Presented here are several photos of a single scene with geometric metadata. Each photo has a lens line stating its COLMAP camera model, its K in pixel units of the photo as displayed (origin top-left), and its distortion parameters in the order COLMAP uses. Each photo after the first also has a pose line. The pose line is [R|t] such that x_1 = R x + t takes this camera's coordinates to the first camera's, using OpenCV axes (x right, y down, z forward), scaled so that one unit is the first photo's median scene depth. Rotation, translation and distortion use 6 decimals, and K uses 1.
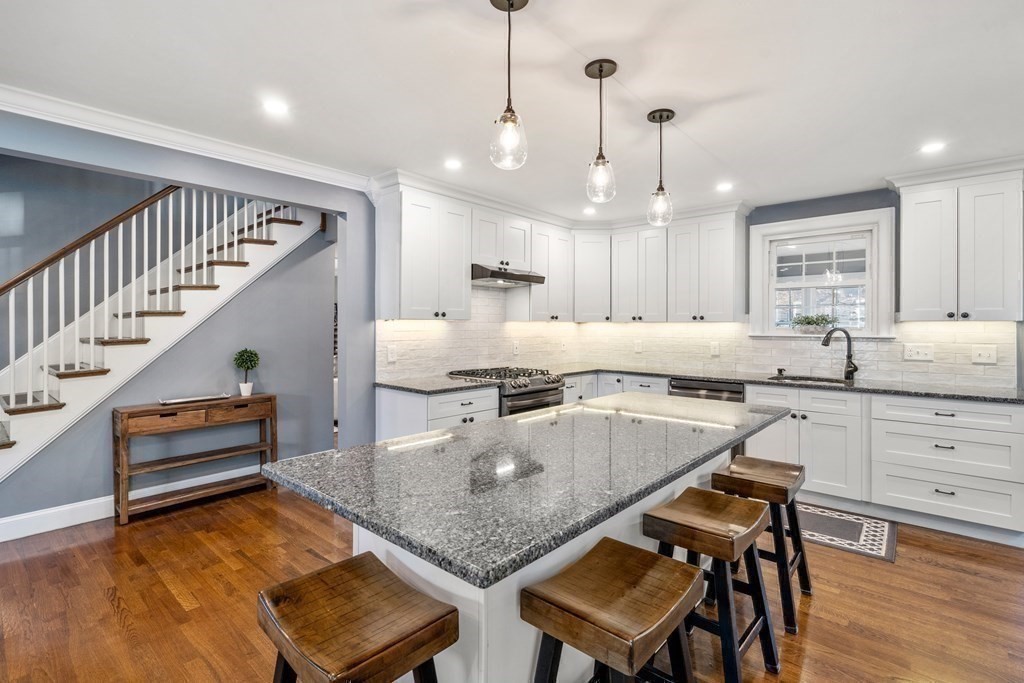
lens RADIAL K [[487.9, 0, 518.1], [0, 487.9, 331.5], [0, 0, 1]] dist [0.004607, 0.000509]
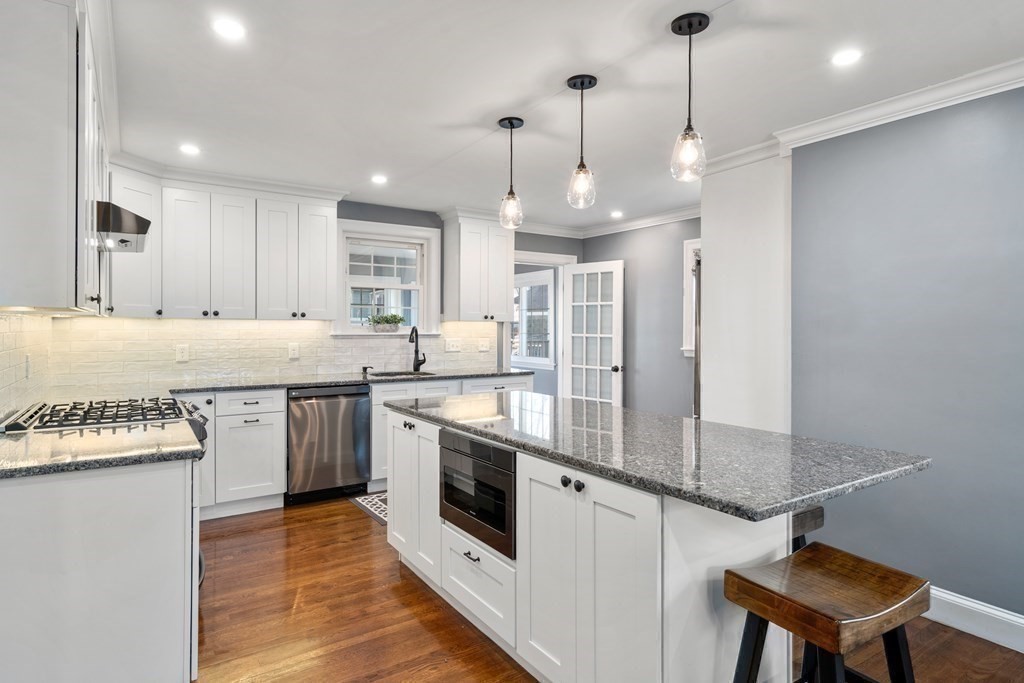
lens RADIAL K [[575.4, 0, 509.2], [0, 575.4, 335.4], [0, 0, 1]] dist [0.021110, 0.002501]
pose [[0.258761, -0.016102, 0.965807, -0.549601], [0.008144, 0.999862, 0.014488, -0.003923], [-0.965907, 0.004117, 0.258856, 0.418028]]
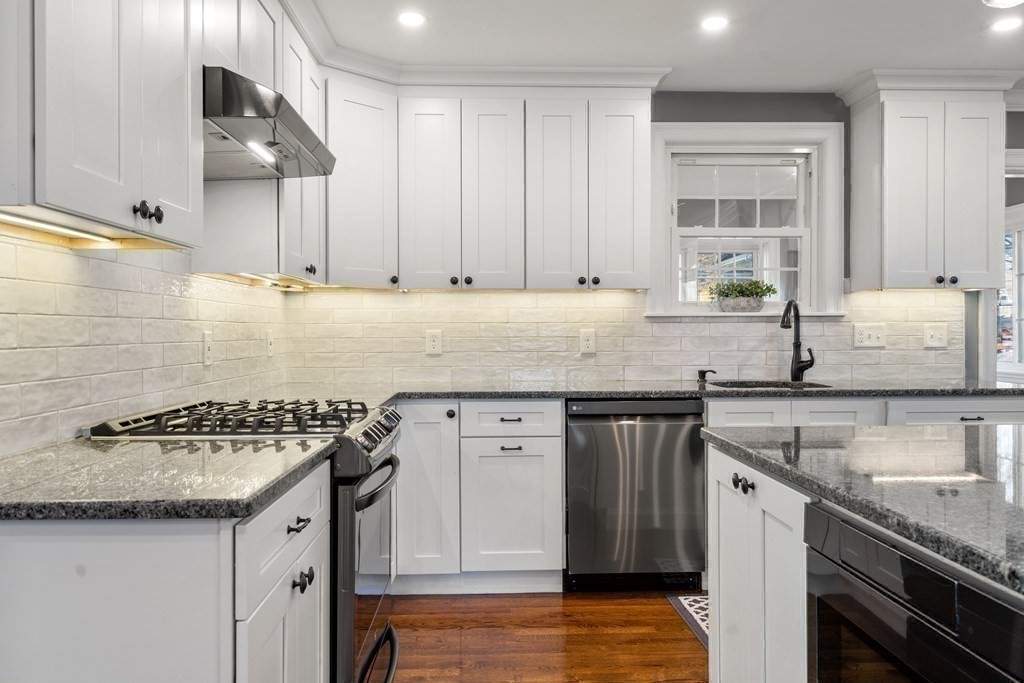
lens RADIAL K [[771.6, 0, 507.9], [0, 771.6, 336.8], [0, 0, 1]] dist [0.012432, 0.003302]
pose [[0.725887, -0.010274, 0.687738, -0.284278], [0.013733, 0.999906, 0.000443, 0.032795], [-0.687677, 0.009123, 0.725959, 0.499199]]
